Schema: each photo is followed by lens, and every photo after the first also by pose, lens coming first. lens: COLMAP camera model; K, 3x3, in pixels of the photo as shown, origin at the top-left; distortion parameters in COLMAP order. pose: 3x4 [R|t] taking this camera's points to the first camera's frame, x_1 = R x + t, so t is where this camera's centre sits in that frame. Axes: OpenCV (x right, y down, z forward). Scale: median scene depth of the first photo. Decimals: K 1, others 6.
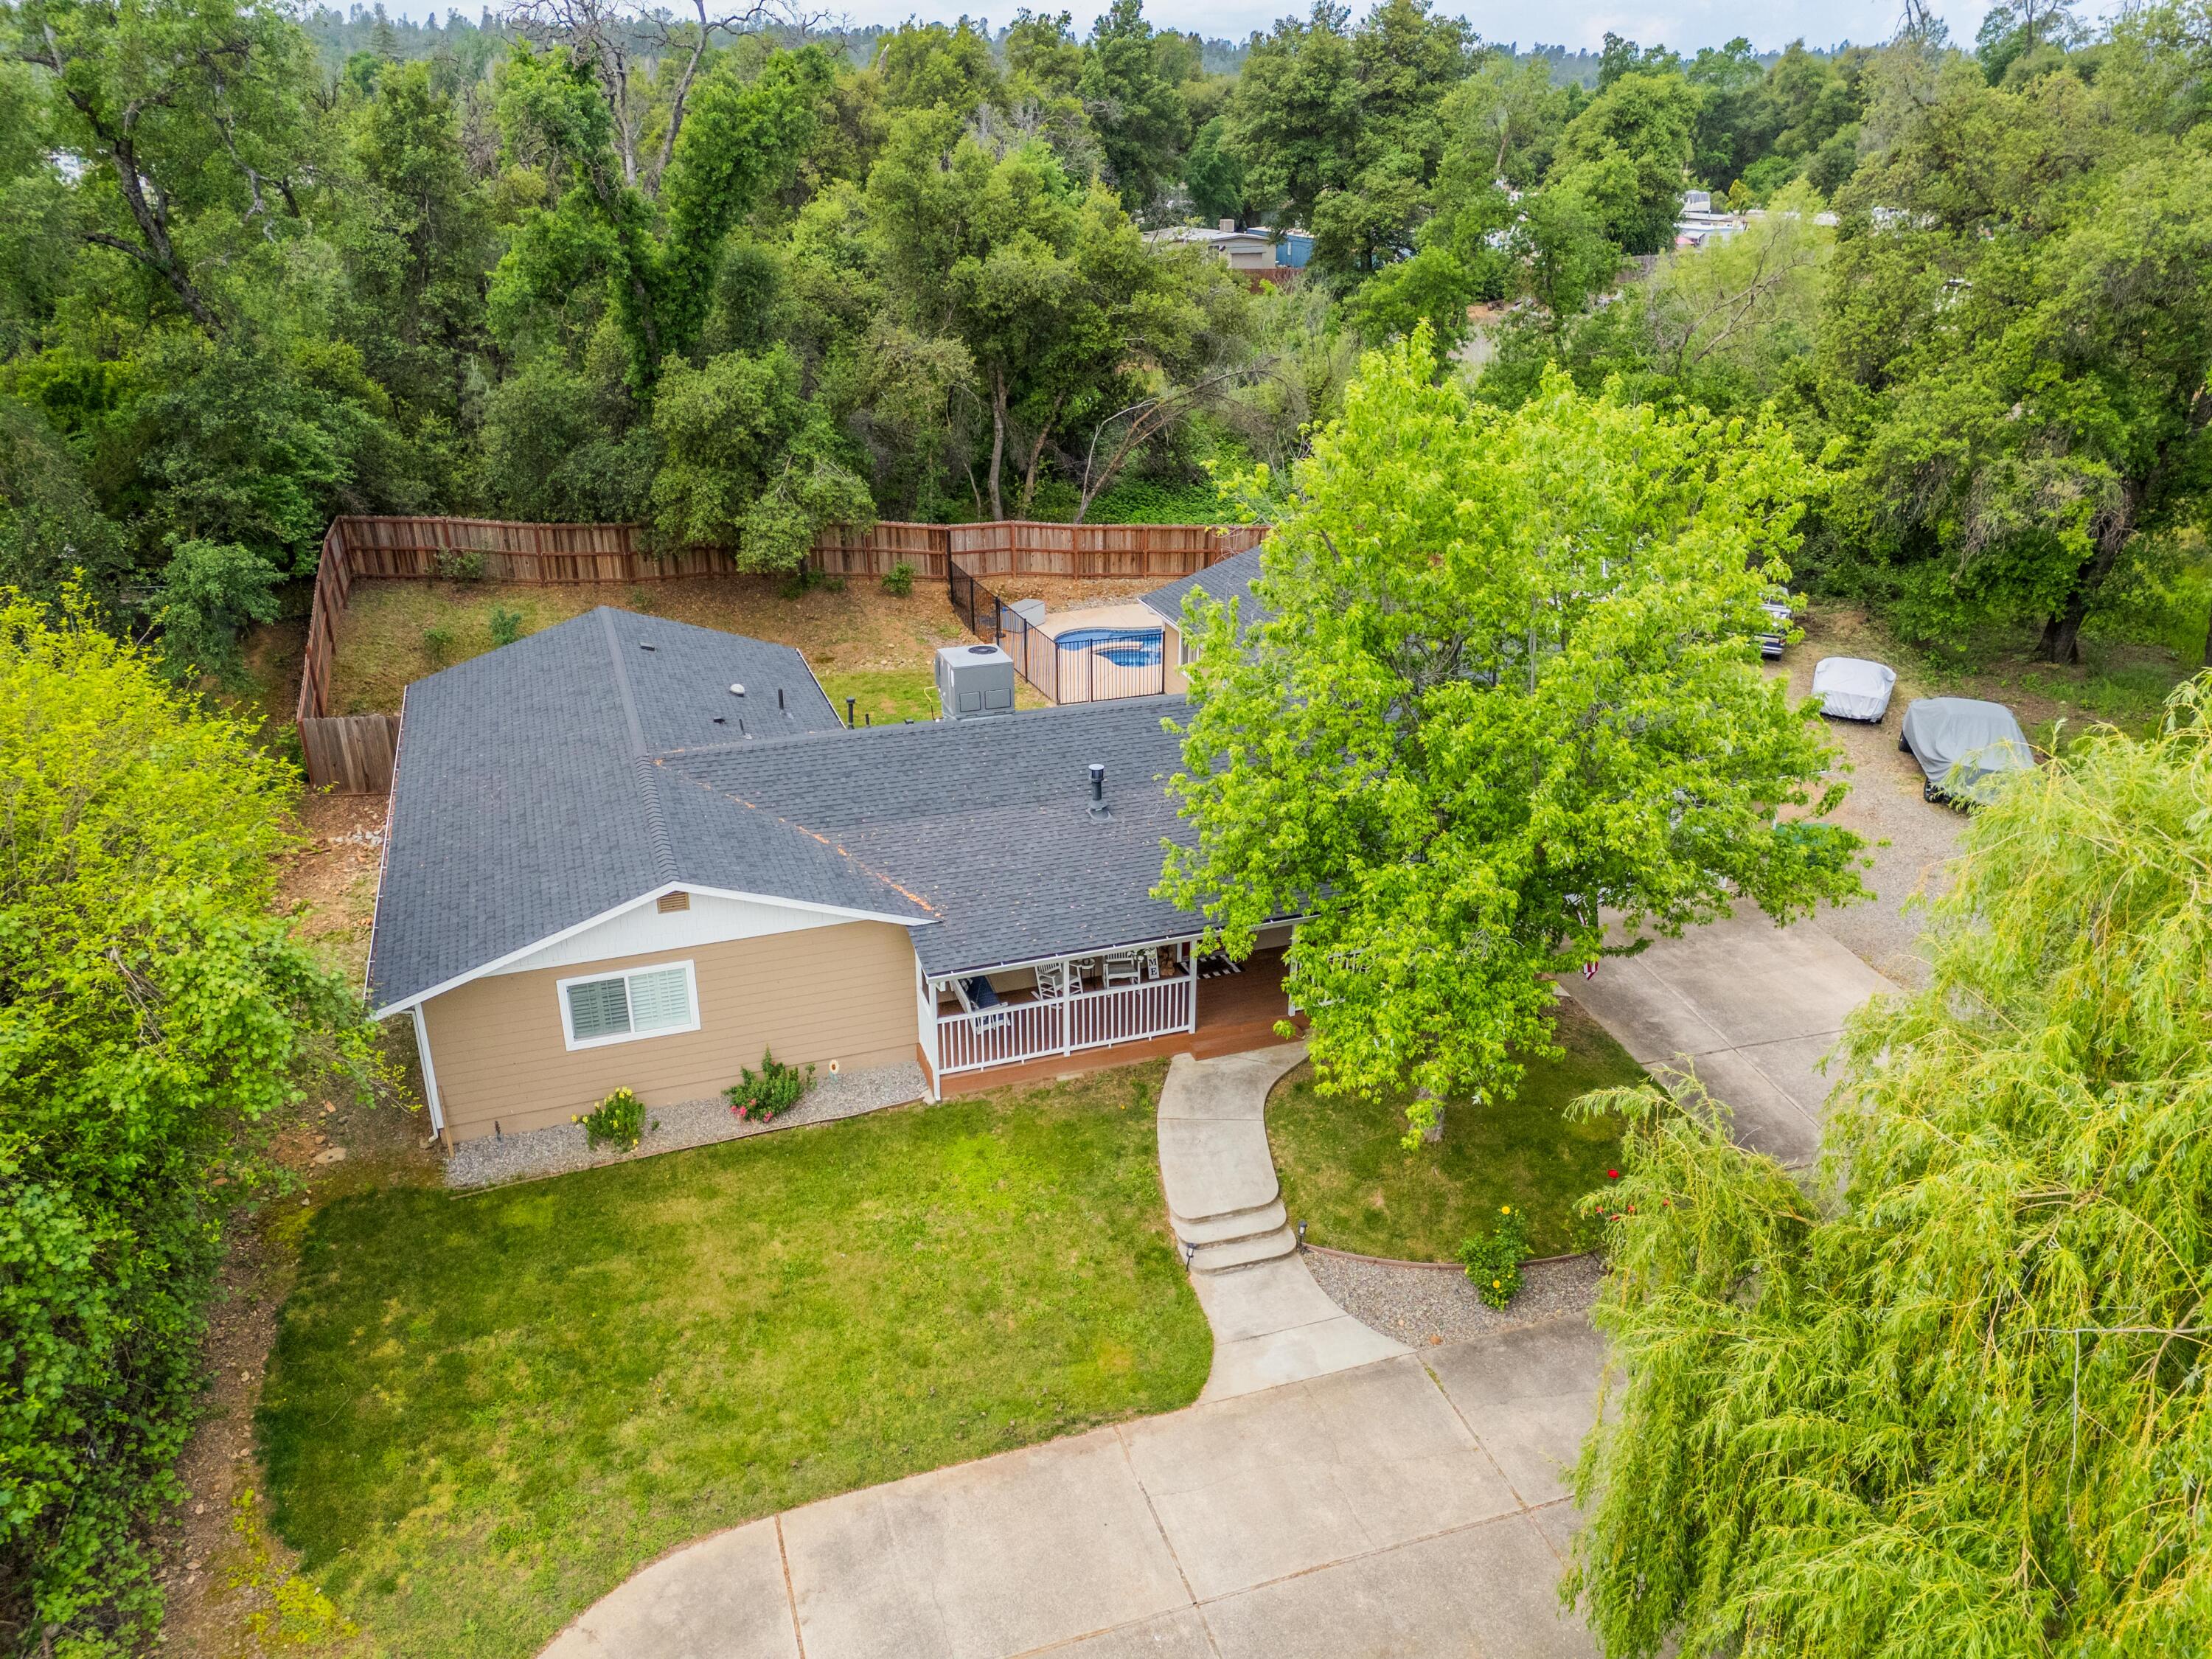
lens RADIAL K [[1628.5, 0, 1106.0], [0, 1628.5, 829.5], [0, 0, 1]] dist [0.076634, -0.066096]
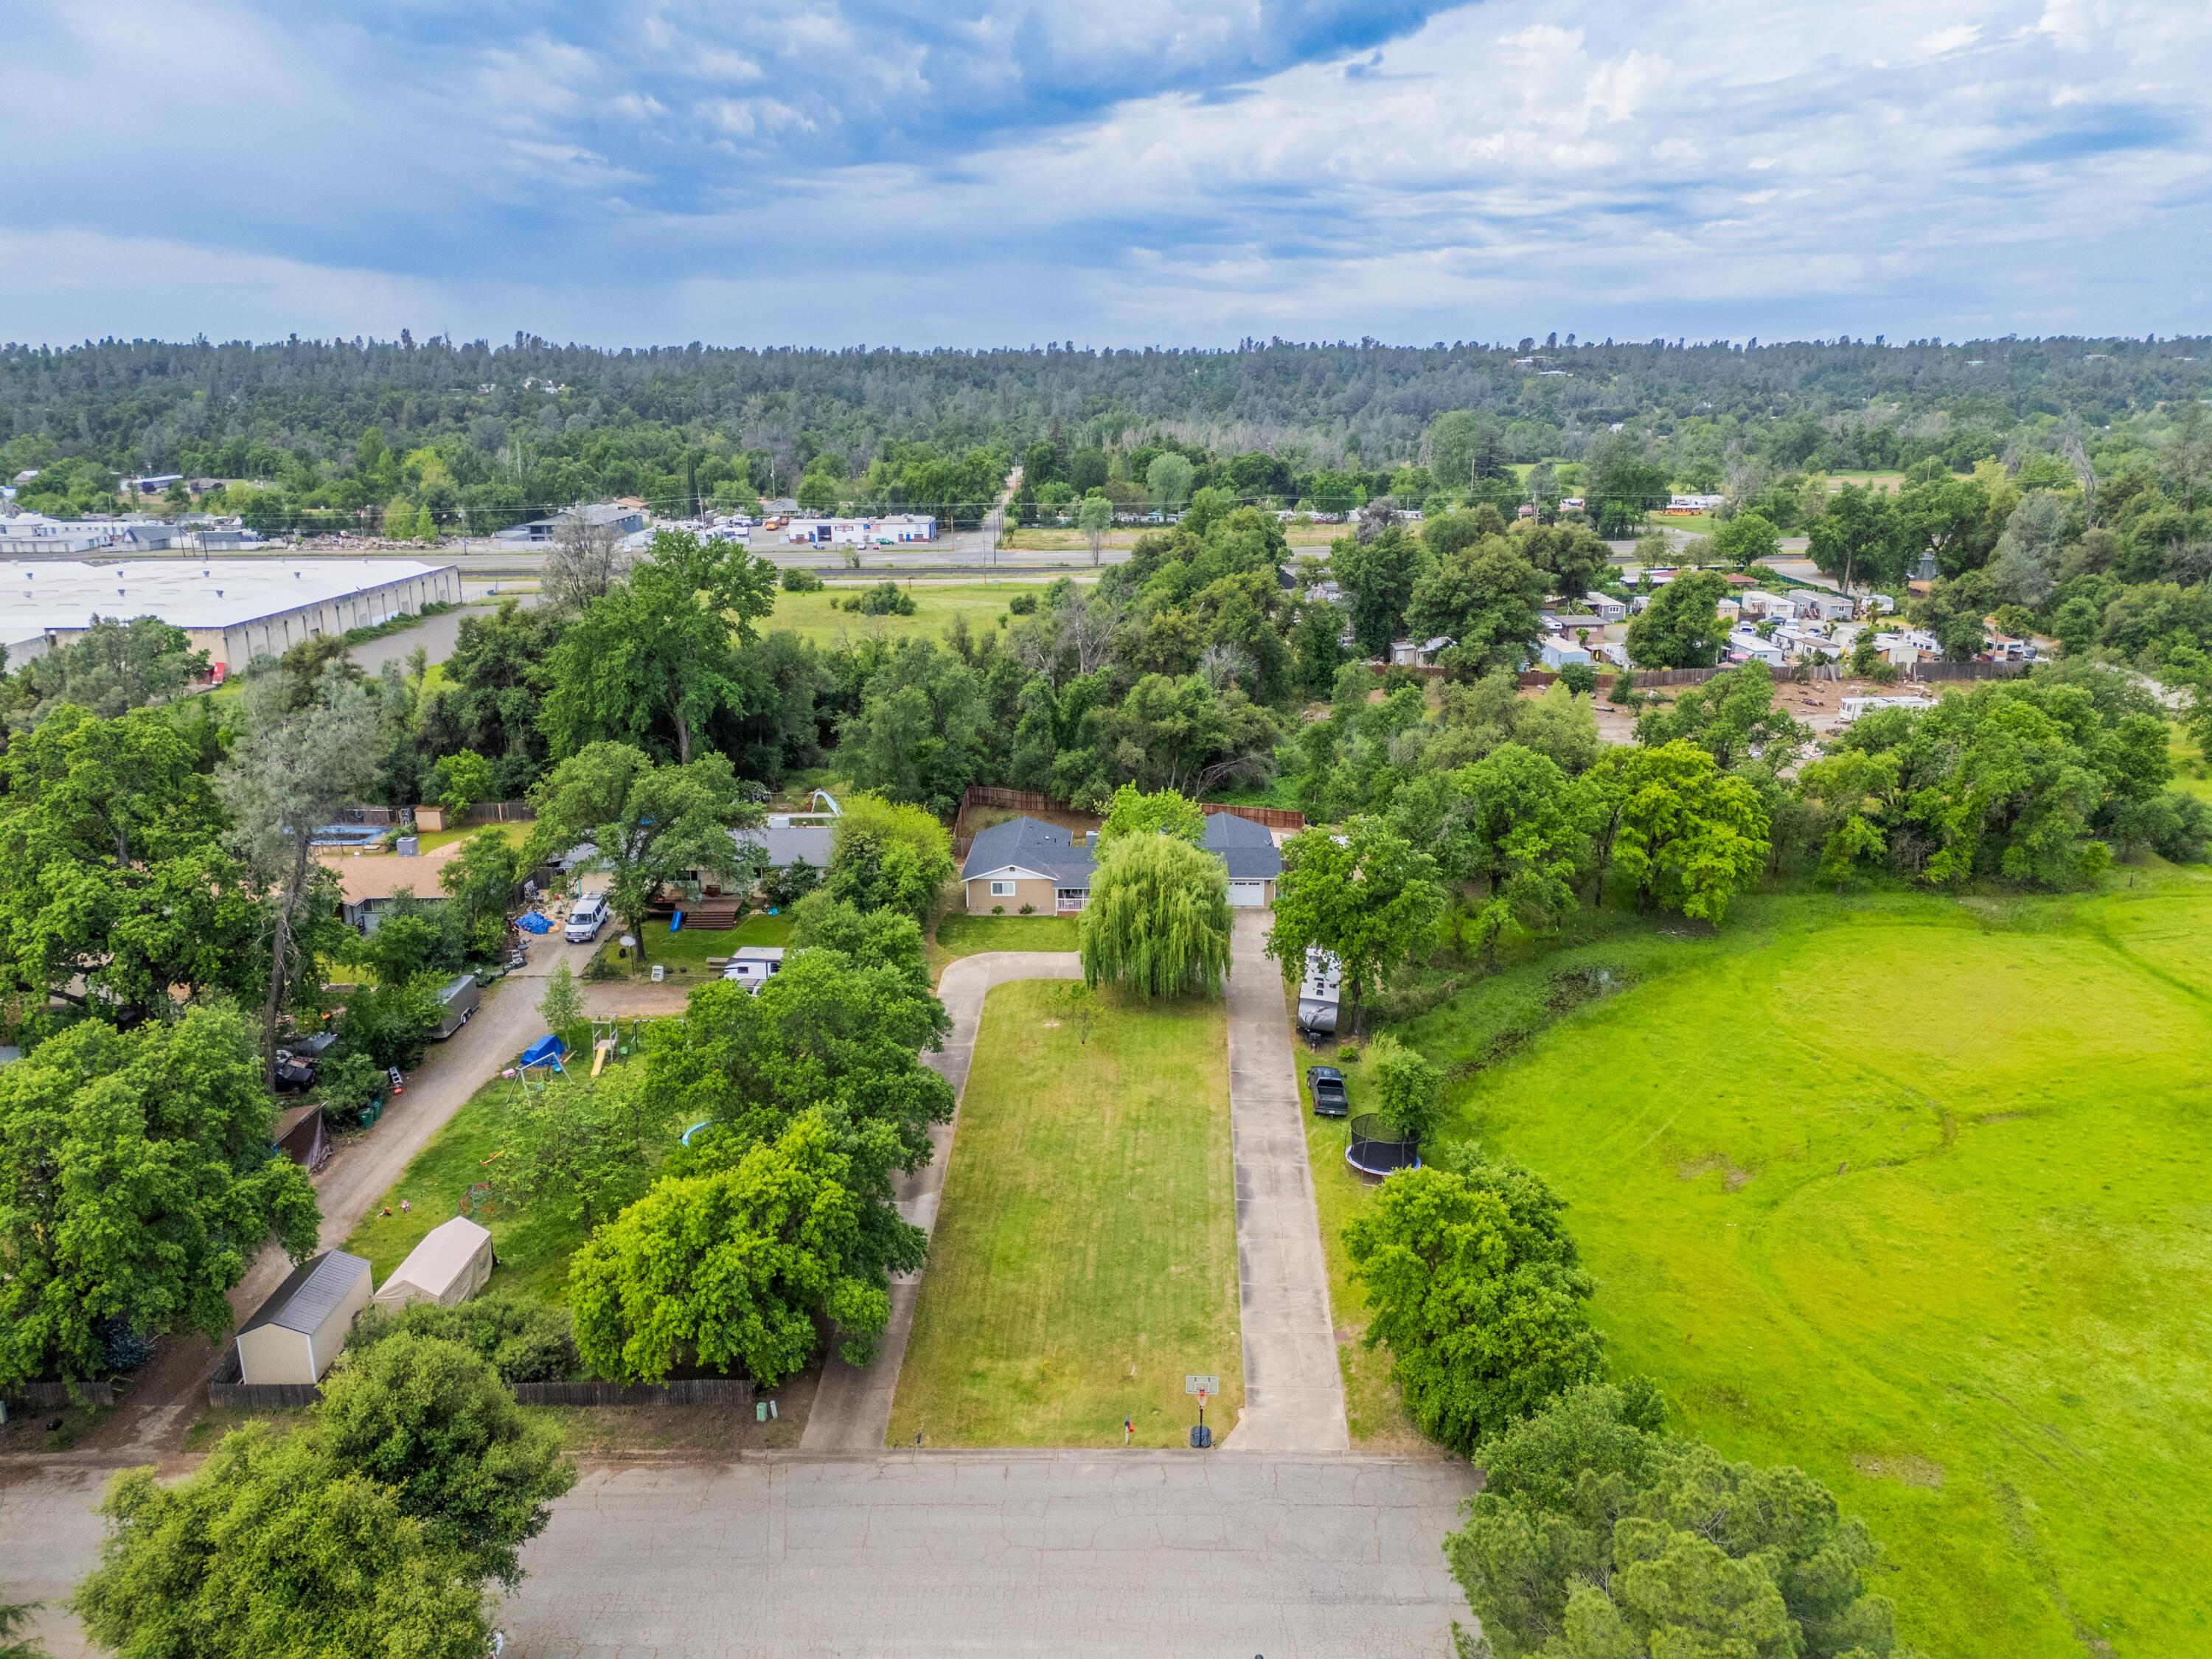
lens RADIAL K [[1621.4, 0, 1106.0], [0, 1621.4, 829.5], [0, 0, 1]] dist [0.089088, -0.094149]
pose [[0.935854, 0.082635, -0.342563, 1.880164], [-0.131002, 0.984030, -0.120511, 0.527891], [0.327134, 0.157657, 0.931734, -3.975850]]
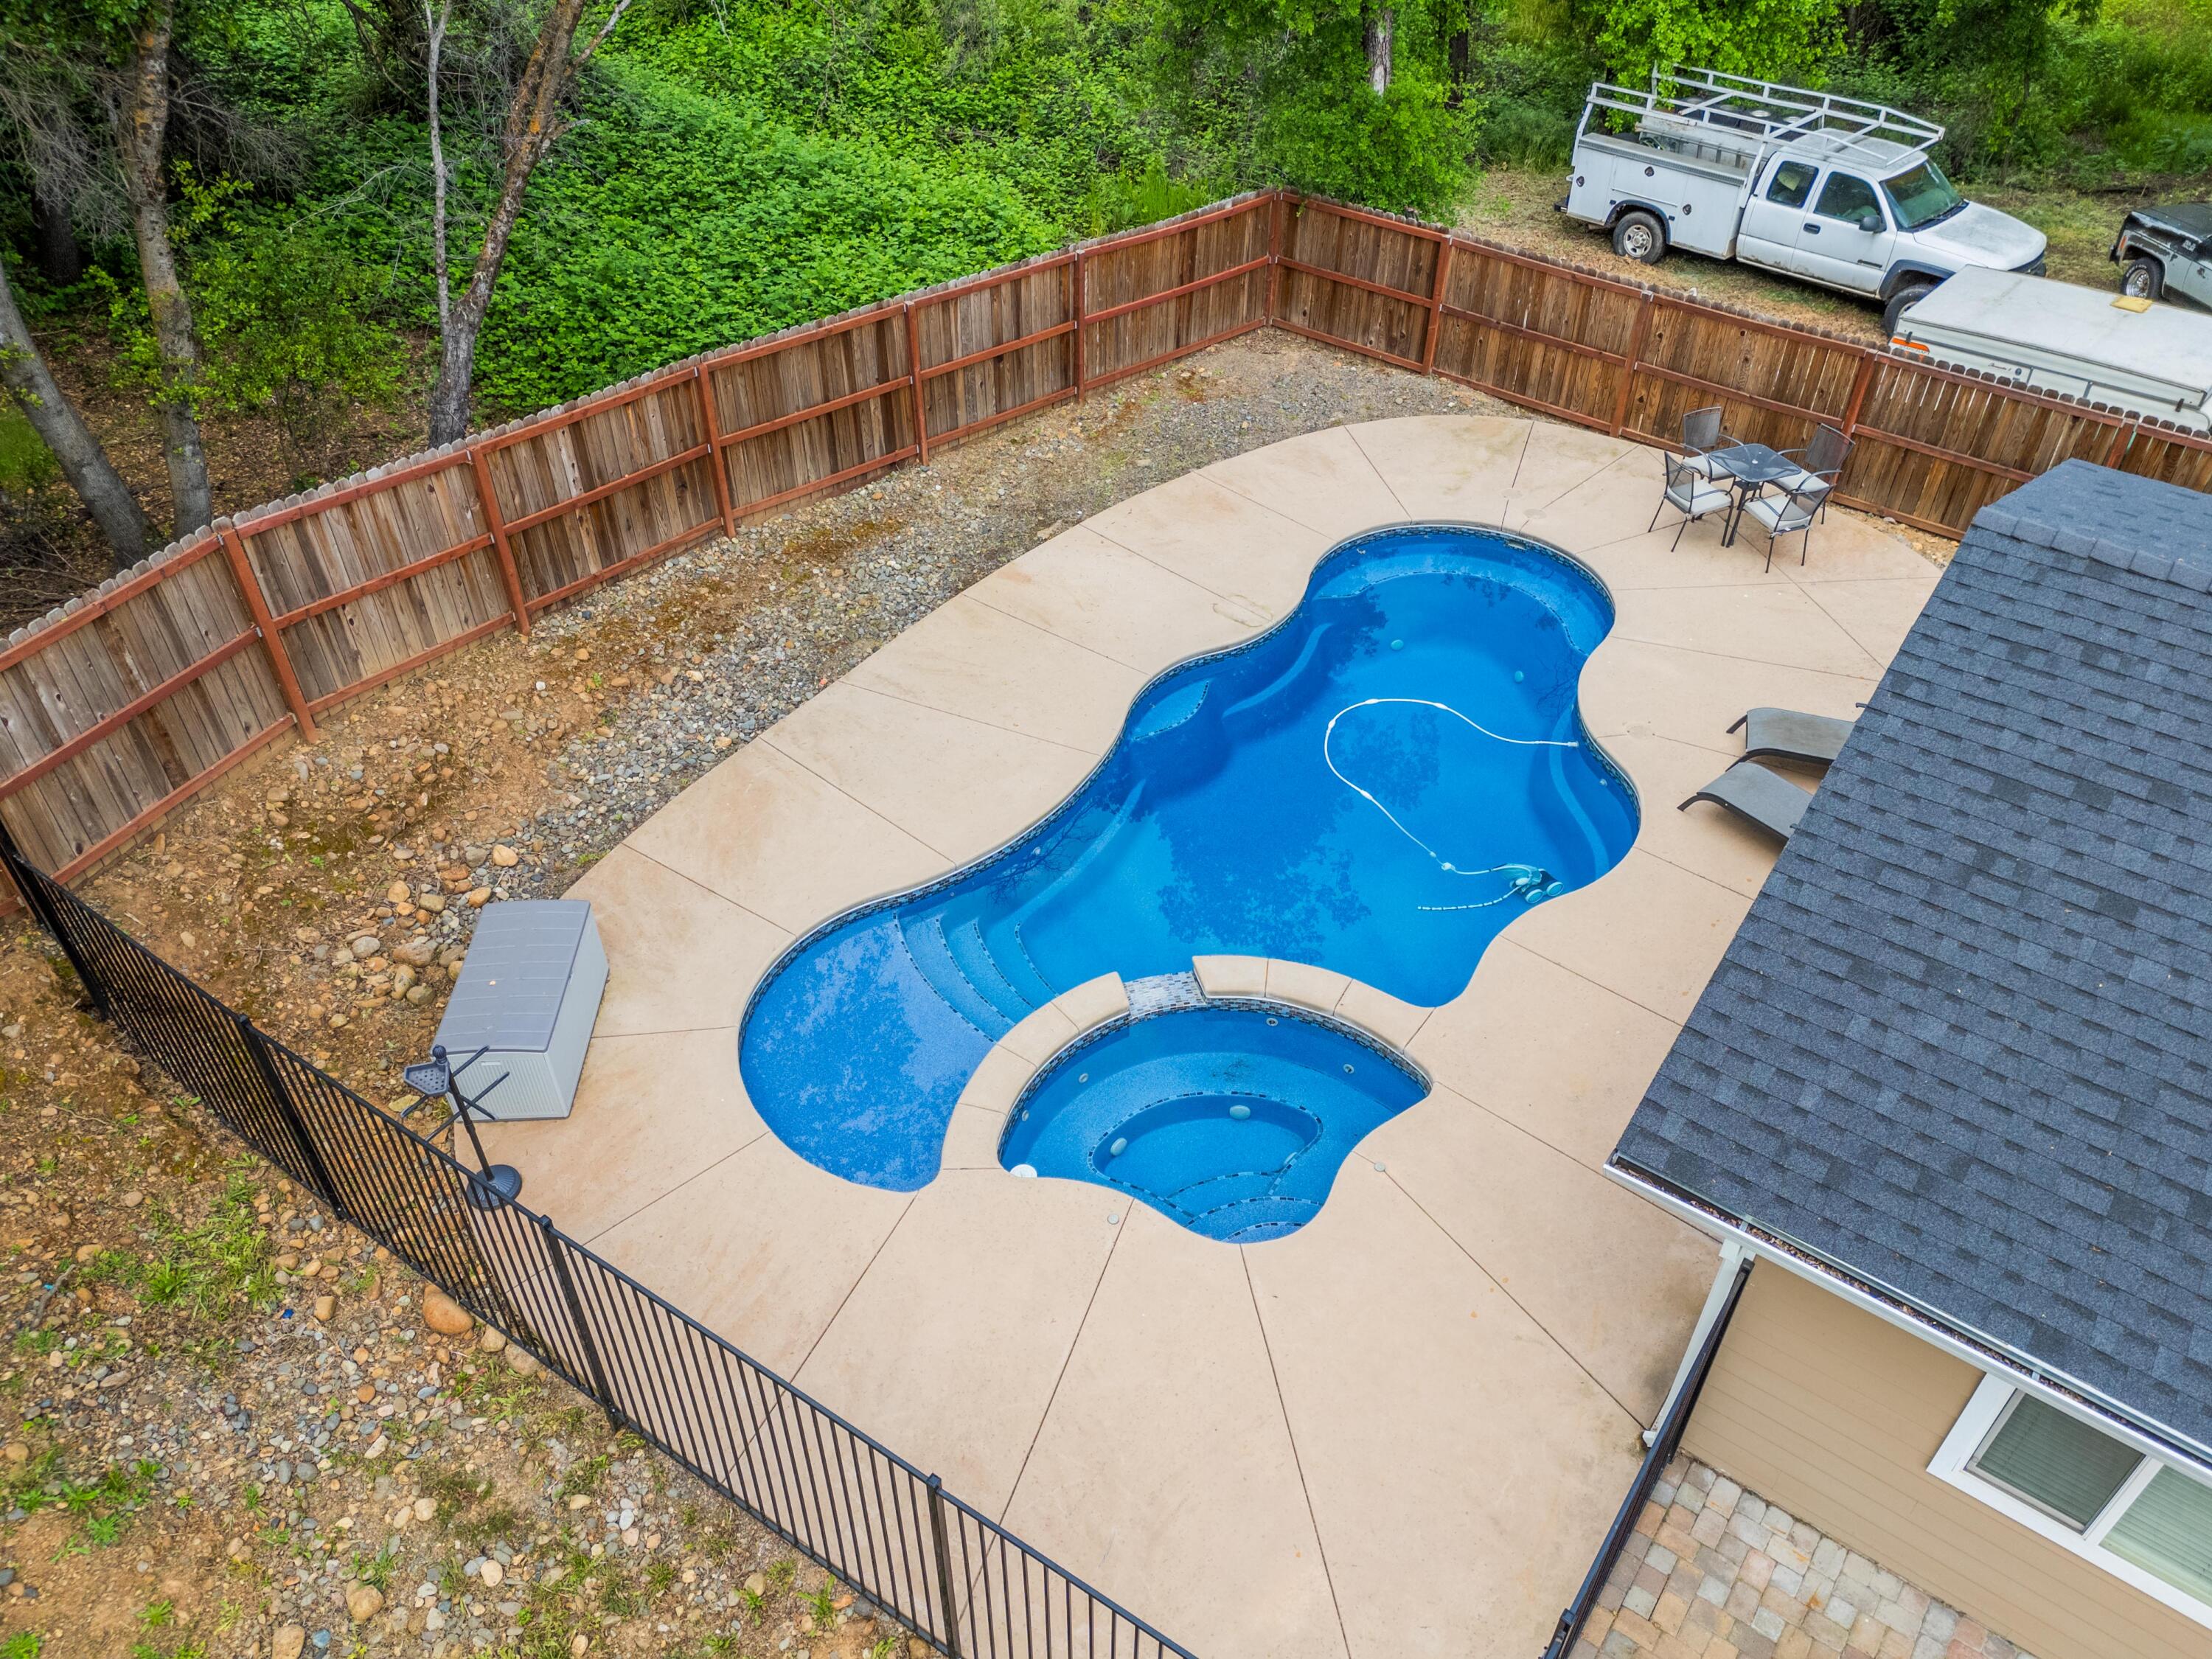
lens RADIAL K [[1628.5, 0, 1106.0], [0, 1628.5, 829.5], [0, 0, 1]] dist [0.076634, -0.066096]
pose [[0.827880, -0.364525, 0.426305, -0.148506], [0.224953, 0.912008, 0.342984, -0.436200], [-0.513819, -0.188052, 0.837034, 1.612897]]
